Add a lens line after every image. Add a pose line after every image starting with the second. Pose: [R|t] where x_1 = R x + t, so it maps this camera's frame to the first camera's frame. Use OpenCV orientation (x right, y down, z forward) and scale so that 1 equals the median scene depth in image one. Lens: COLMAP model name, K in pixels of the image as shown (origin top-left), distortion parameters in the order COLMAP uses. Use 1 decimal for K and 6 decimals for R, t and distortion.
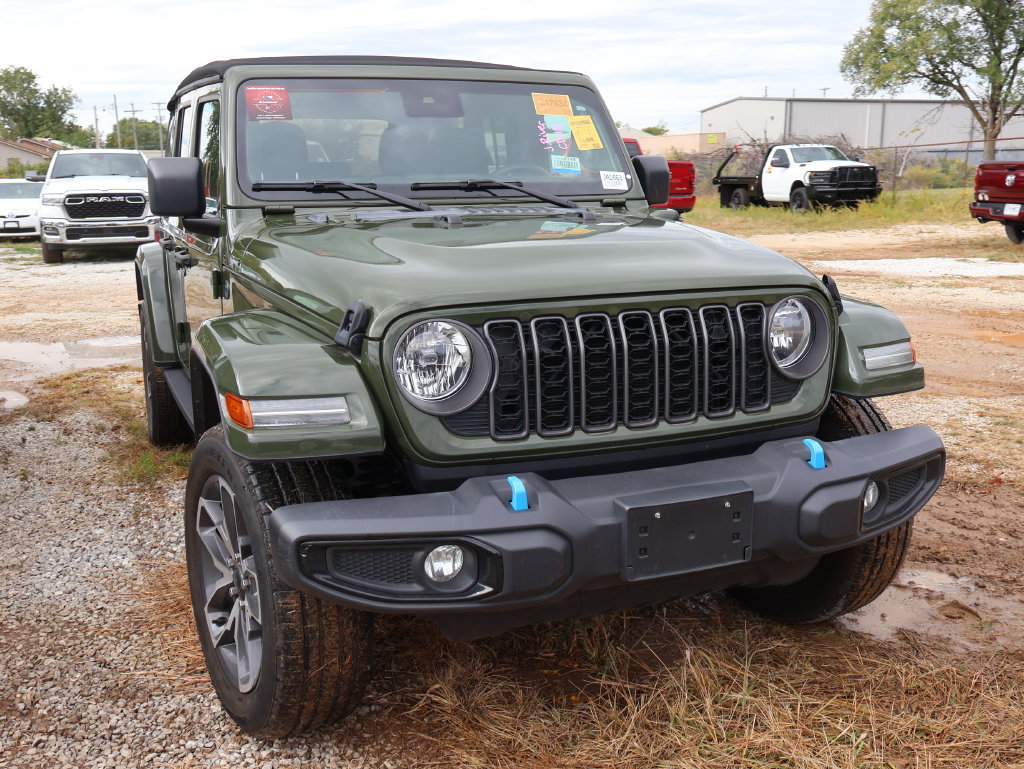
lens RADIAL K [[1083.3, 0, 515.6], [0, 1083.3, 383.4], [0, 0, 1]] dist [0.013071, -0.005900]
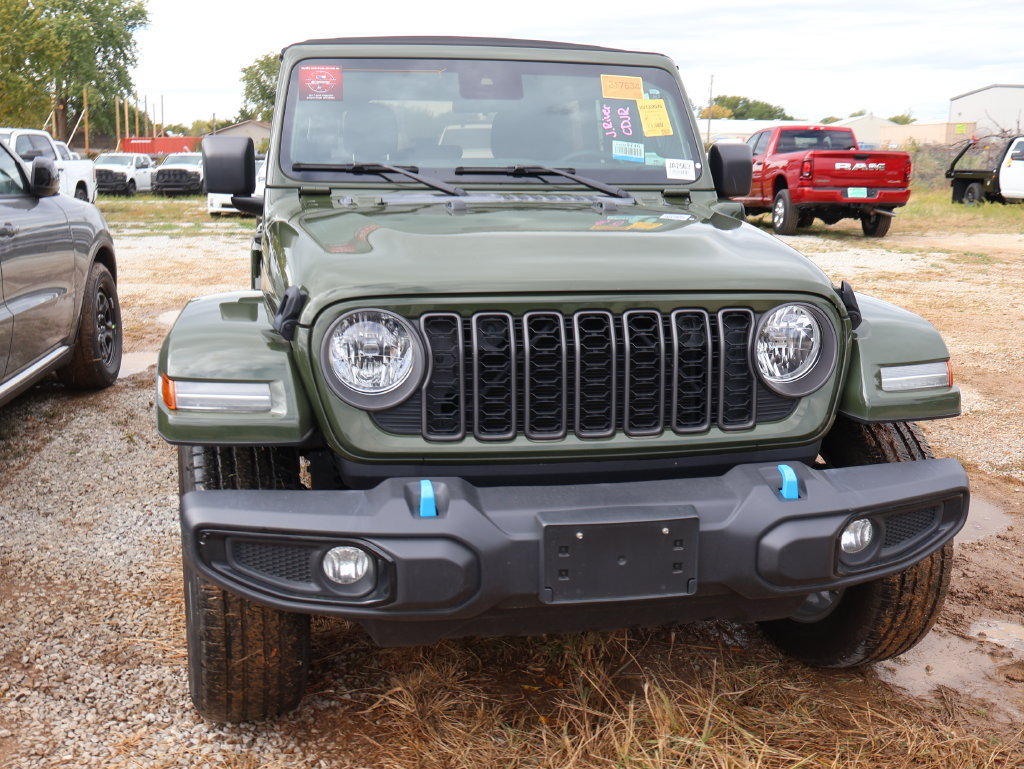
lens RADIAL K [[1088.0, 0, 517.4], [0, 1088.0, 387.1], [0, 0, 1]] dist [0.012195, 0.008059]
pose [[0.976626, 0.064274, -0.205113, 0.198288], [-0.061328, 0.997903, 0.020694, -0.014436], [0.206013, -0.007632, 0.978520, 0.069361]]
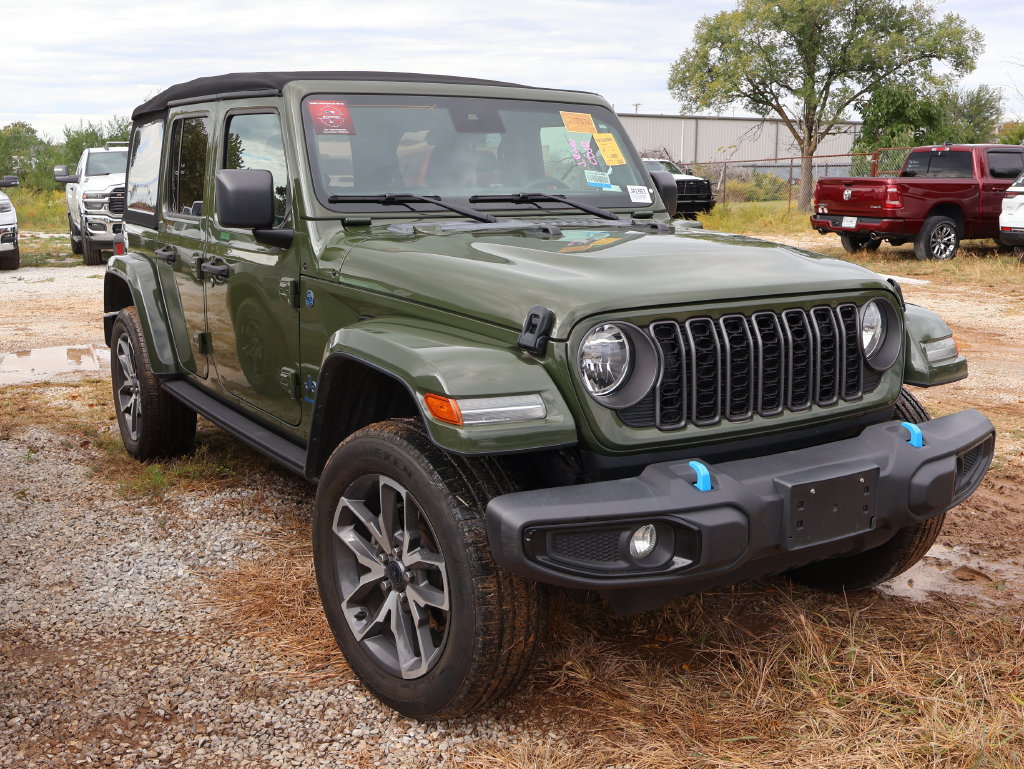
lens RADIAL K [[1090.1, 0, 510.6], [0, 1090.1, 386.5], [0, 0, 1]] dist [0.011065, 0.020843]
pose [[0.984773, -0.023499, 0.172250, -0.285604], [0.024809, 0.999677, -0.005454, 0.007936], [-0.172067, 0.009644, 0.985038, -0.055067]]
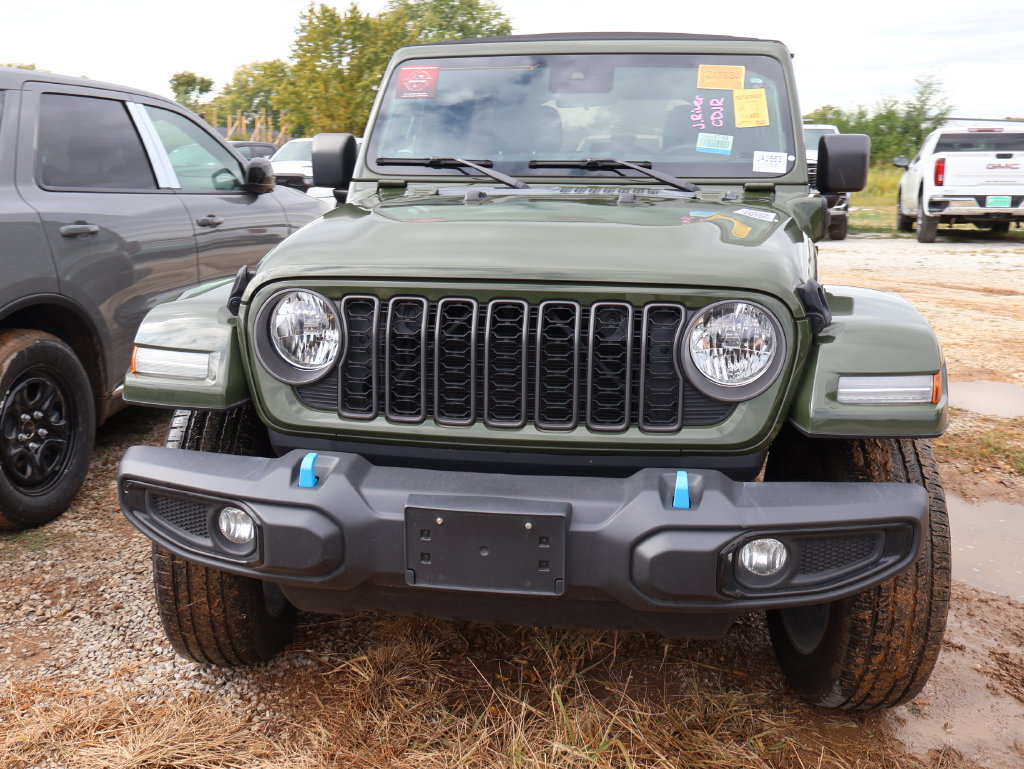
lens RADIAL K [[1078.1, 0, 525.4], [0, 1078.1, 386.2], [0, 0, 1]] dist [0.010896, -0.001479]
pose [[0.851586, 0.122428, -0.509718, 0.489841], [-0.115367, 0.992276, 0.045588, -0.031038], [0.511362, 0.019983, 0.859133, 0.193199]]
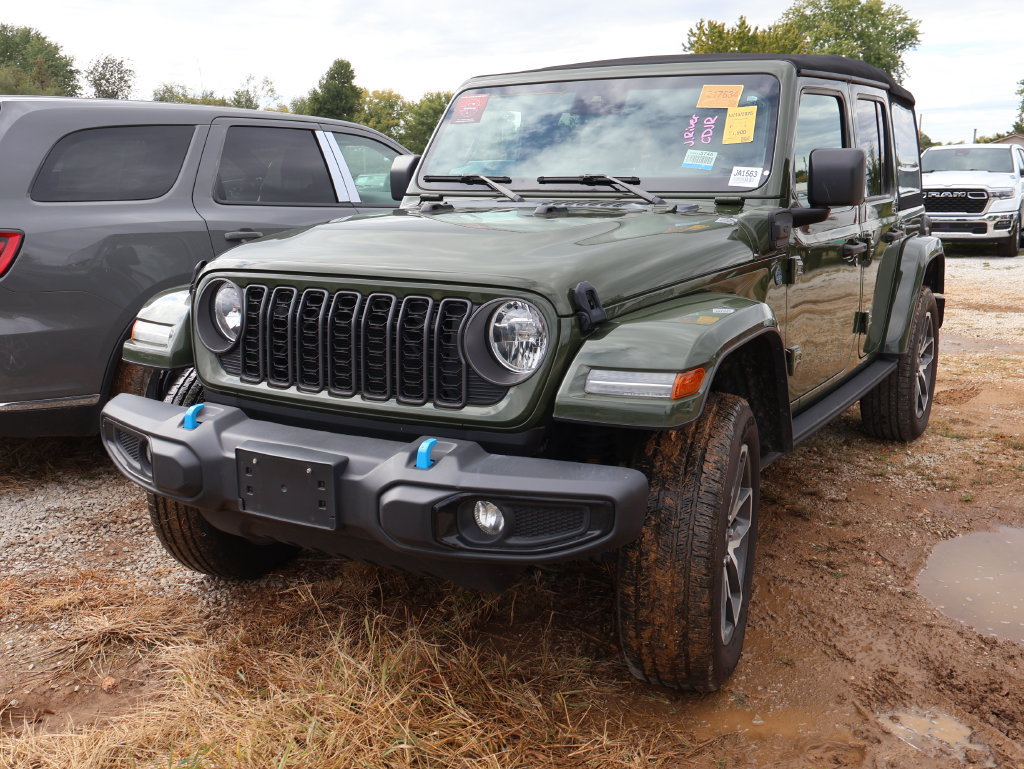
lens RADIAL K [[1083.3, 0, 515.6], [0, 1083.3, 383.4], [0, 0, 1]] dist [0.013071, -0.005900]
pose [[0.589746, 0.161187, -0.791340, 0.918124], [-0.157702, 0.984001, 0.082903, -0.077314], [0.792042, 0.075904, 0.605730, 0.388081]]
